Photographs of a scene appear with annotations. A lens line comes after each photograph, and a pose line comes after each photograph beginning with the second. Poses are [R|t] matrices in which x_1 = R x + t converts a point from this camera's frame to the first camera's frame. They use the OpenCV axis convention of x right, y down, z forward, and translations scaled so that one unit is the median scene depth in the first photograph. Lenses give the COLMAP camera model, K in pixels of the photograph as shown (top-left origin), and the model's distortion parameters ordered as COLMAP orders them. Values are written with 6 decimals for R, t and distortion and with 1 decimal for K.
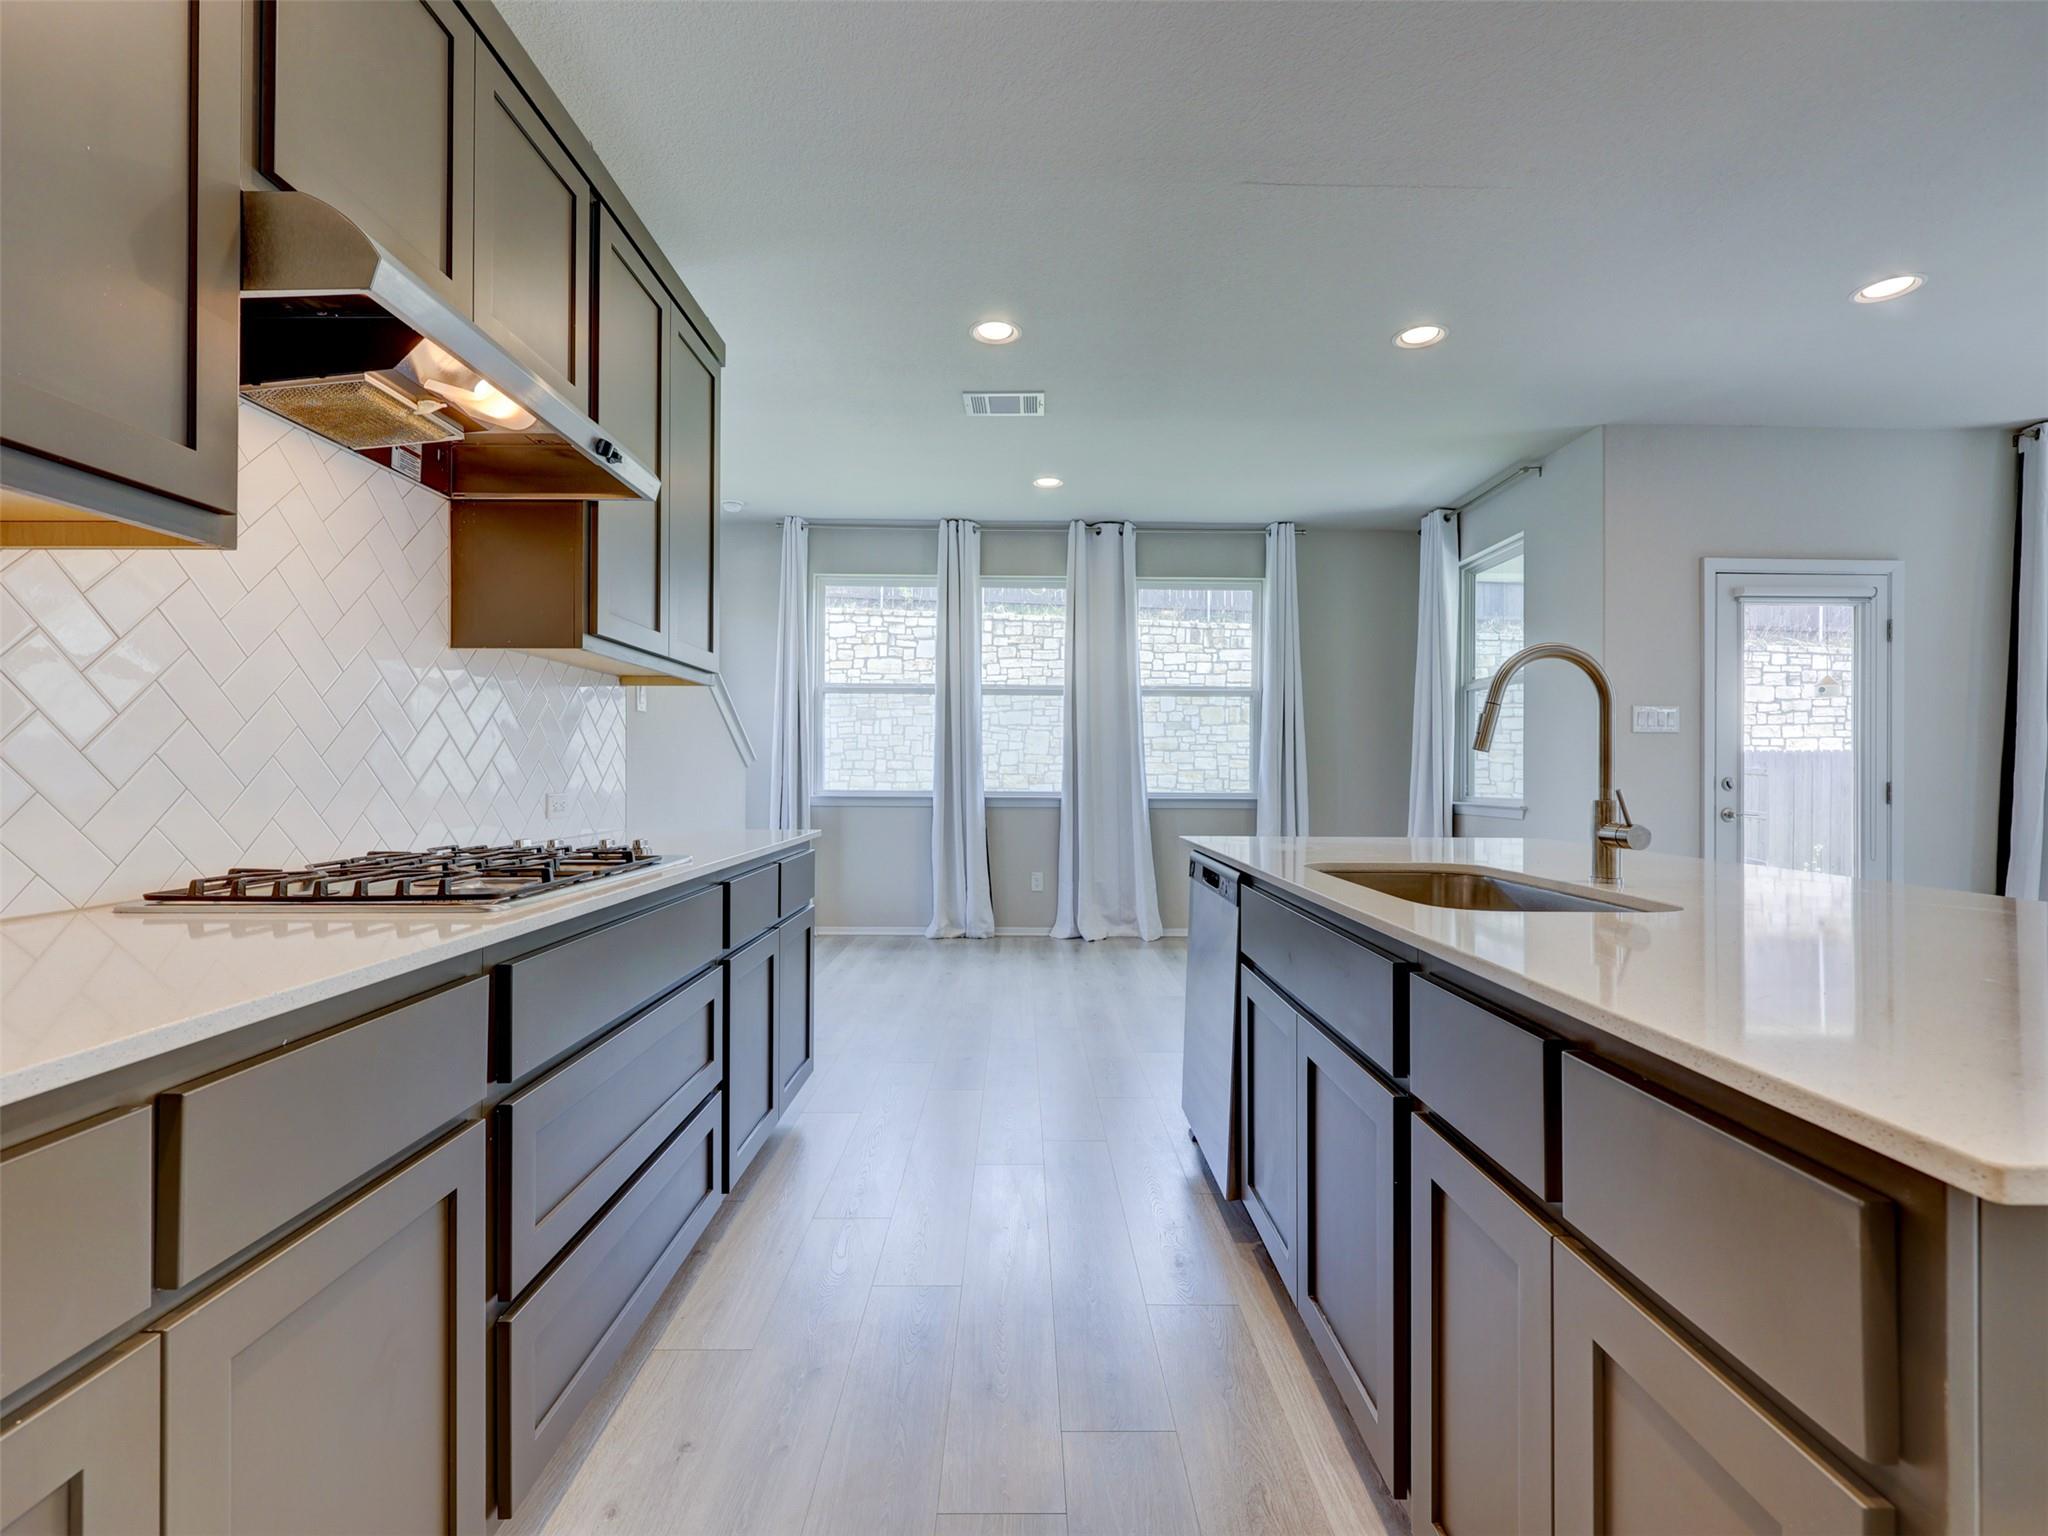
lens RADIAL K [[923.8, 0, 1027.8], [0, 923.8, 766.5], [0, 0, 1]] dist [-0.000284, -0.000076]
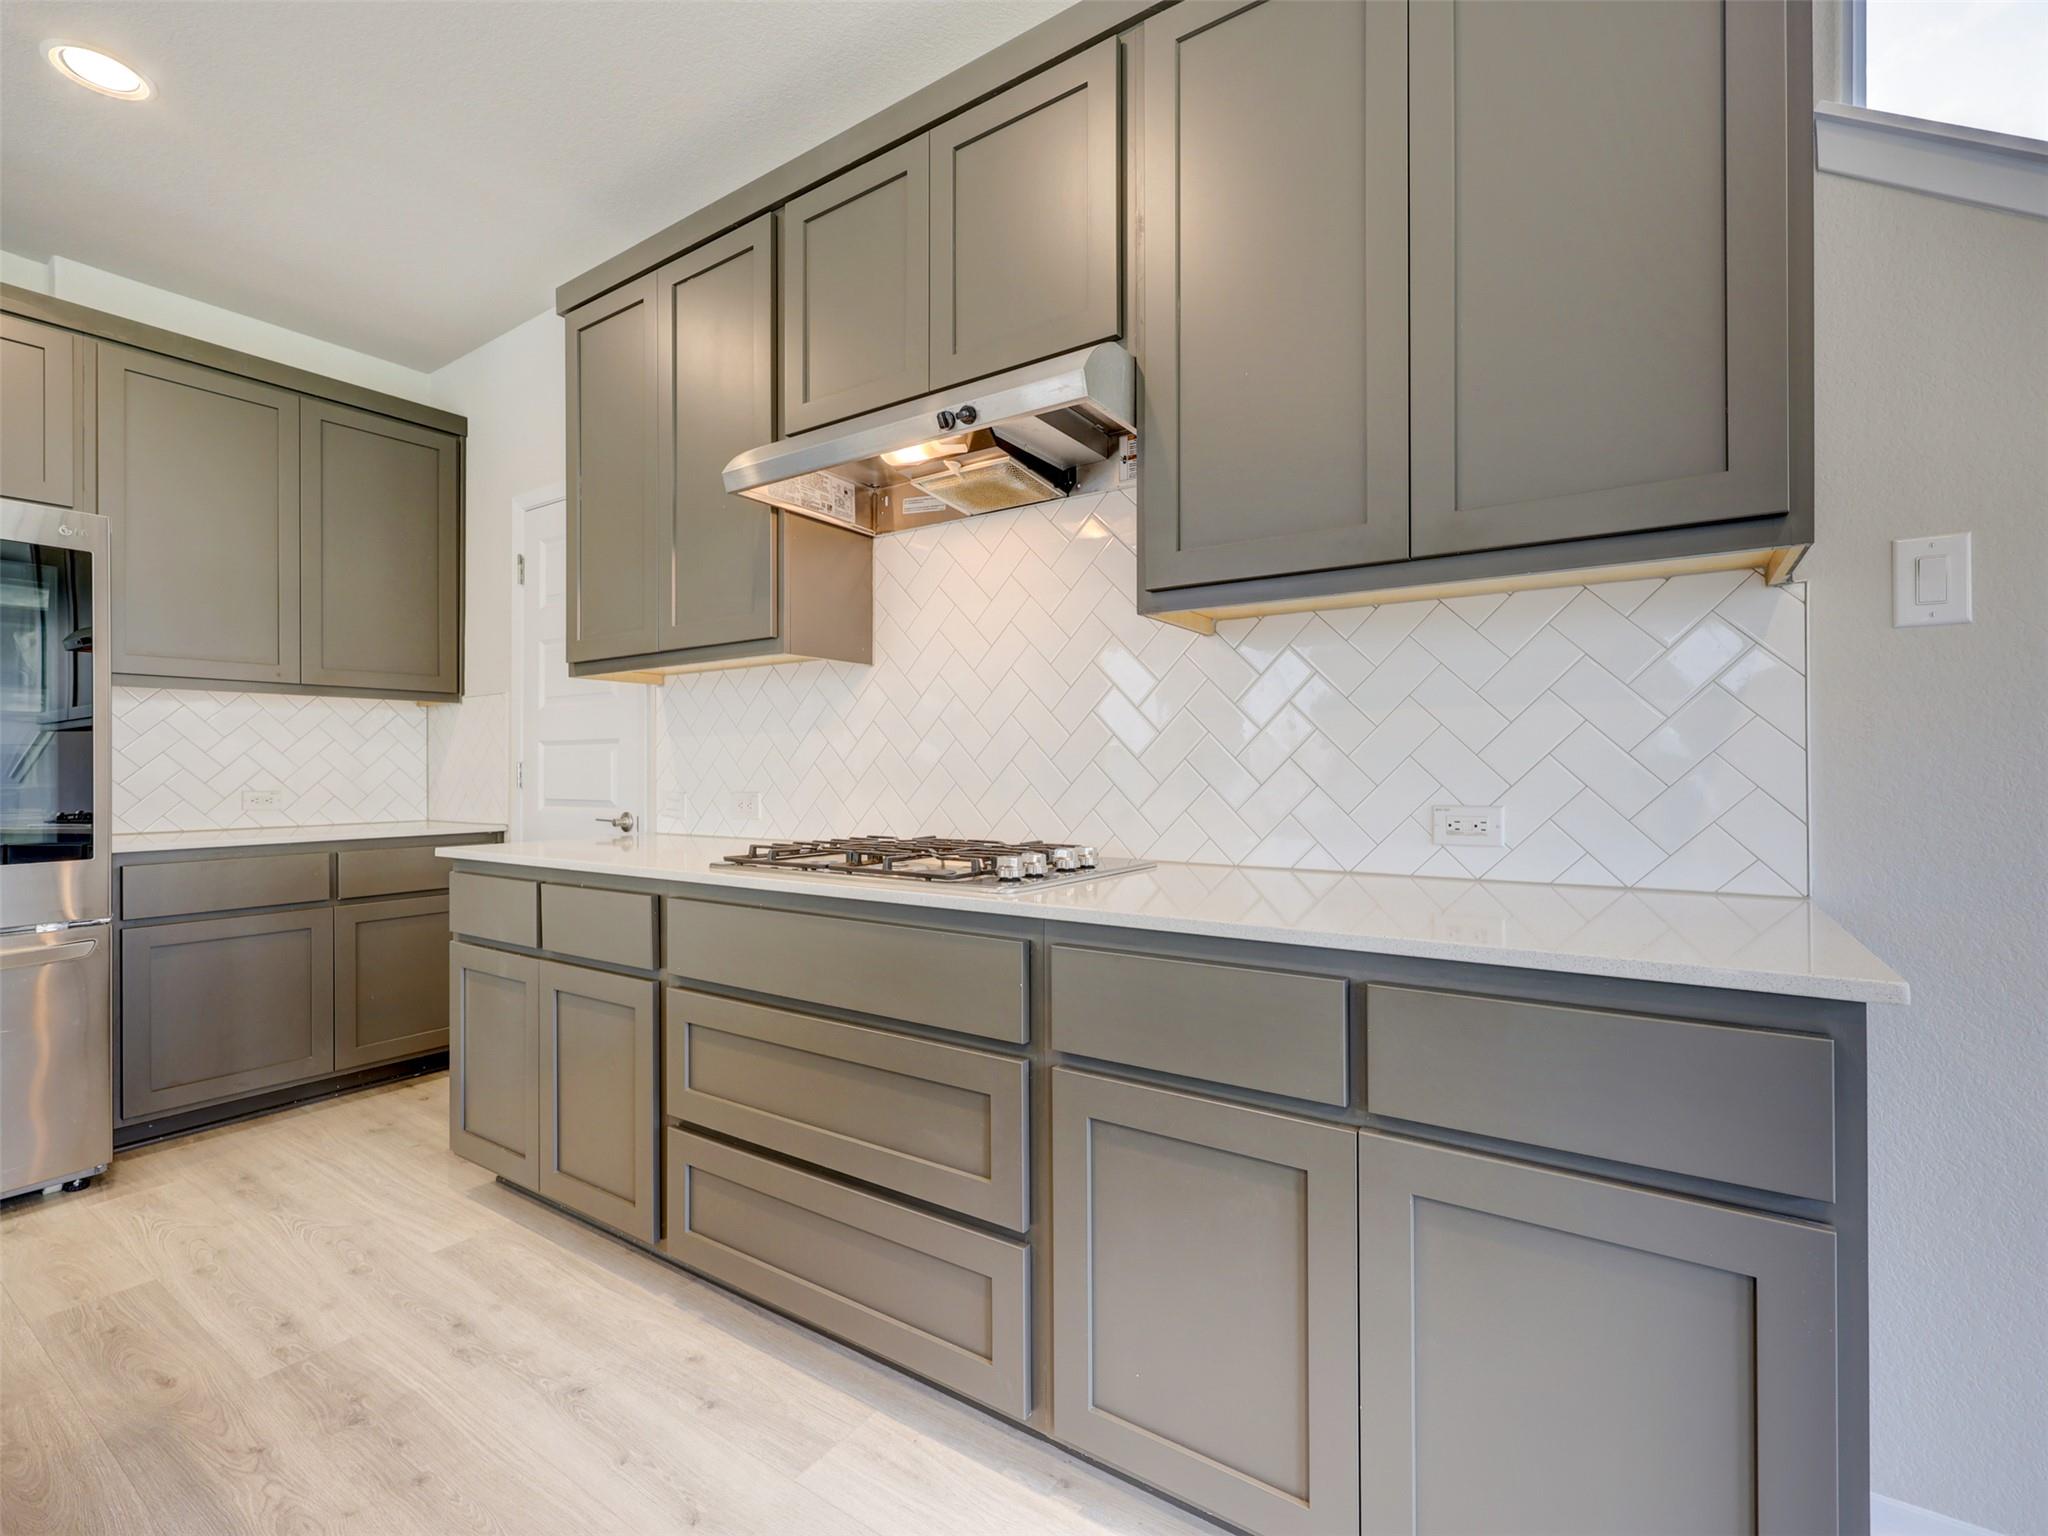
lens RADIAL K [[923.8, 0, 1027.8], [0, 923.8, 766.5], [0, 0, 1]] dist [-0.000284, -0.000076]
pose [[-0.568897, -0.003454, -0.822402, 0.074261], [0.004092, 0.999967, -0.007030, 0.002202], [0.822399, -0.007365, -0.568864, 0.470530]]
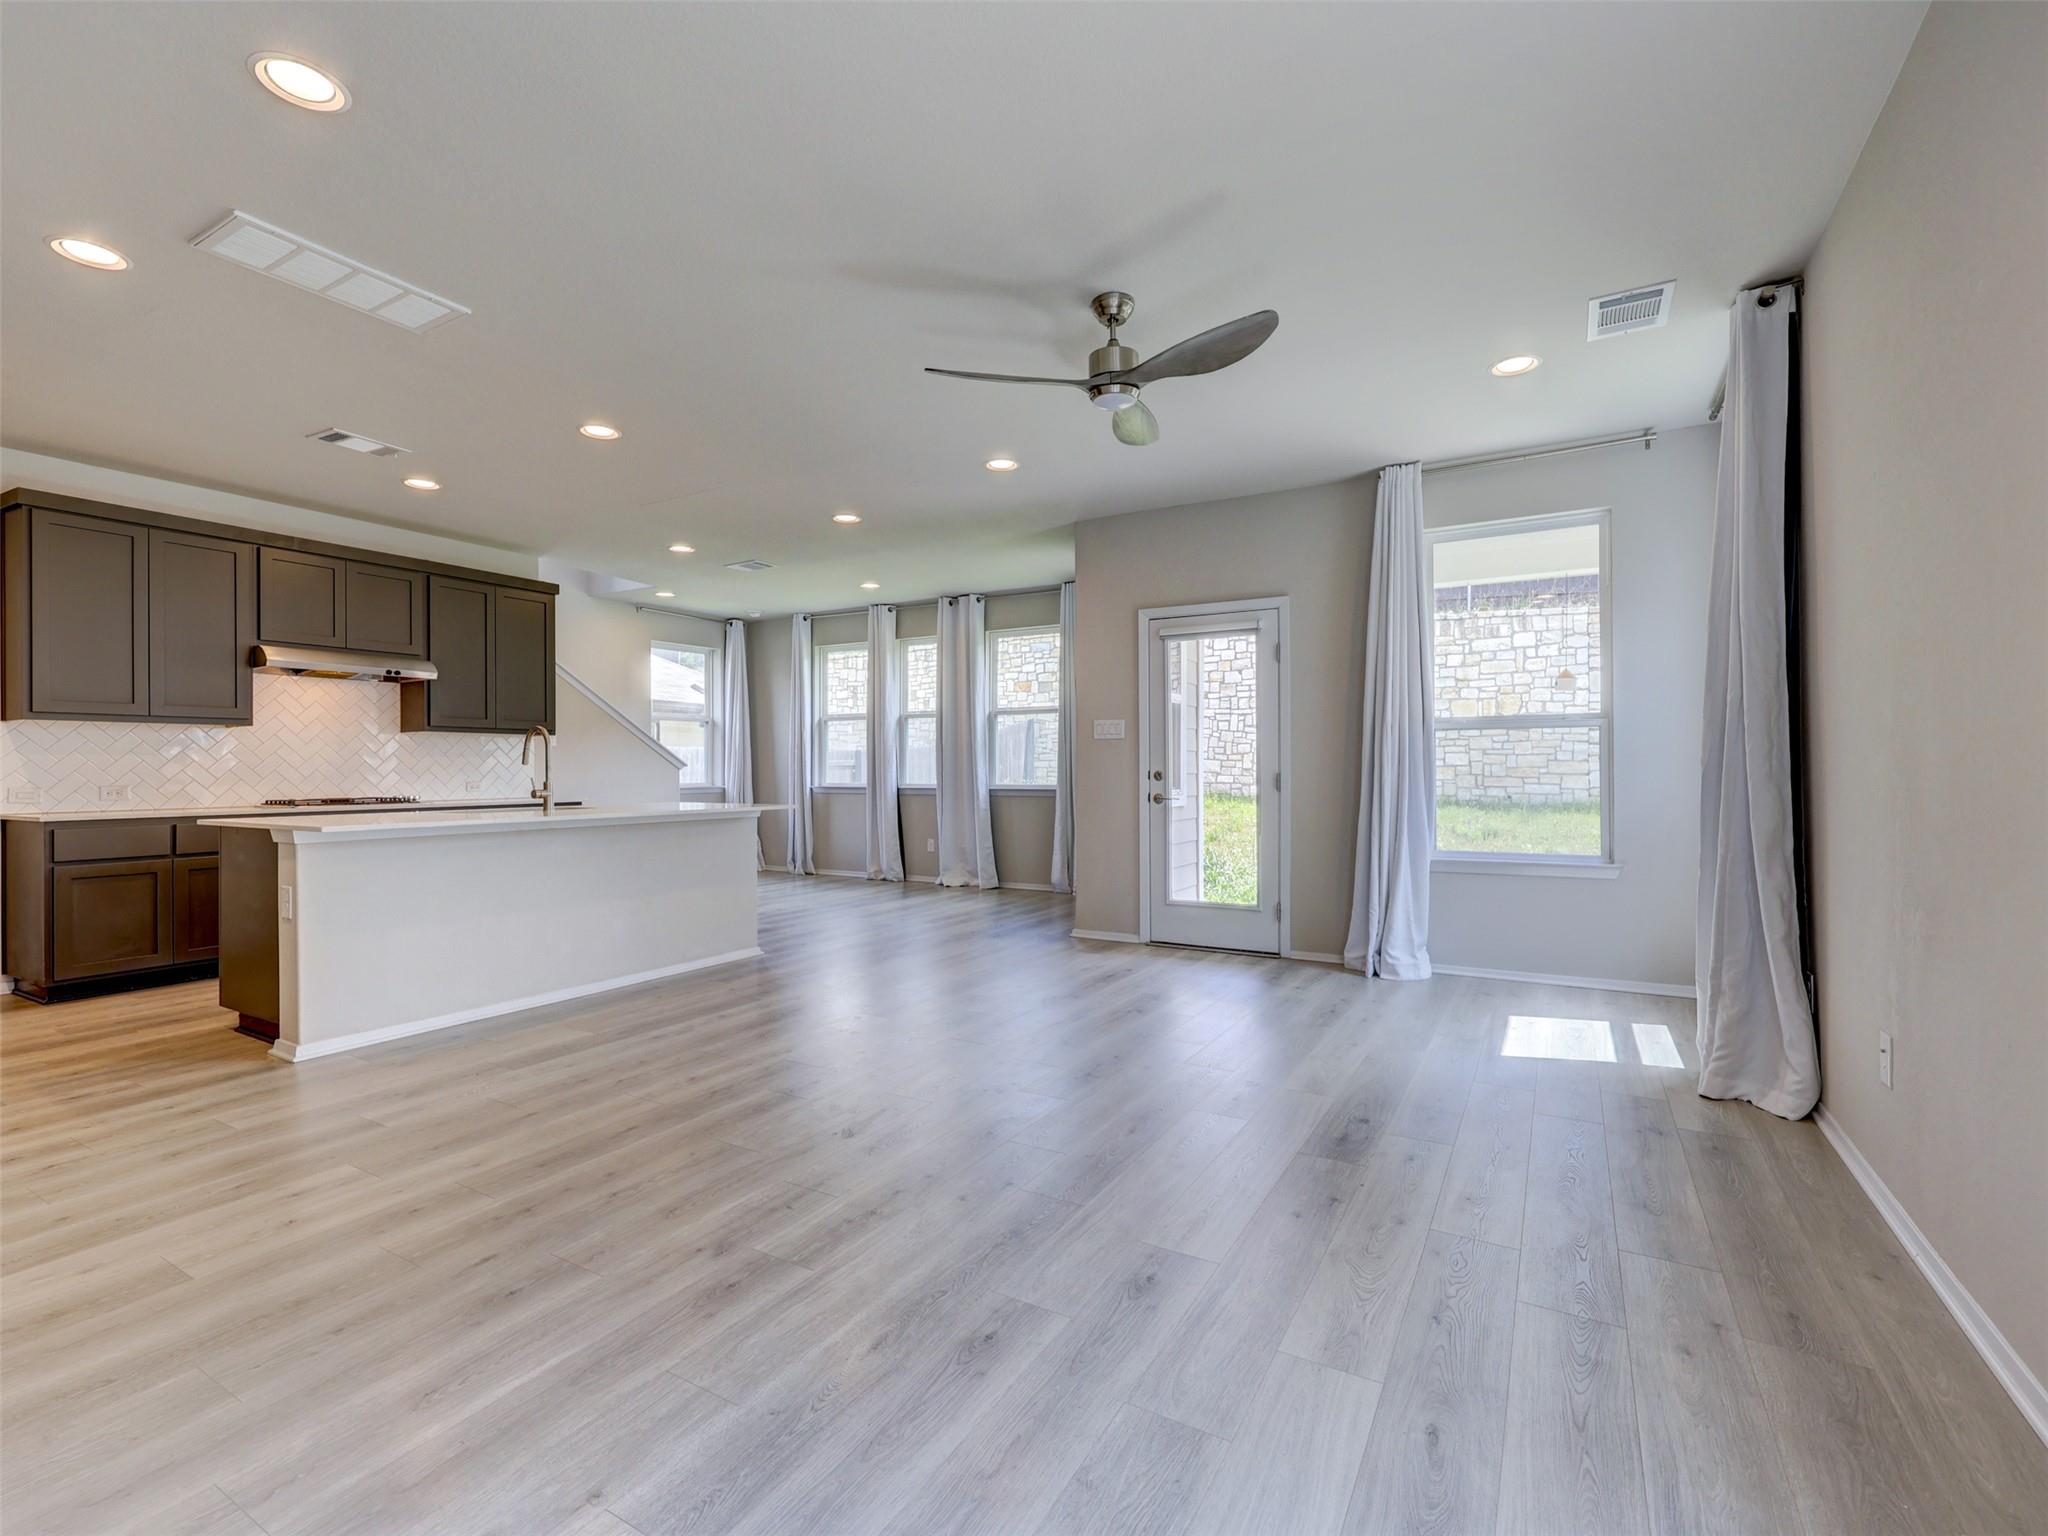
lens RADIAL K [[923.8, 0, 1027.8], [0, 923.8, 766.5], [0, 0, 1]] dist [-0.000284, -0.000076]
pose [[0.859489, -0.011319, -0.511029, 0.905086], [0.011624, 0.999929, -0.002599, 0.004872], [0.511022, -0.003706, 0.859560, -0.180075]]
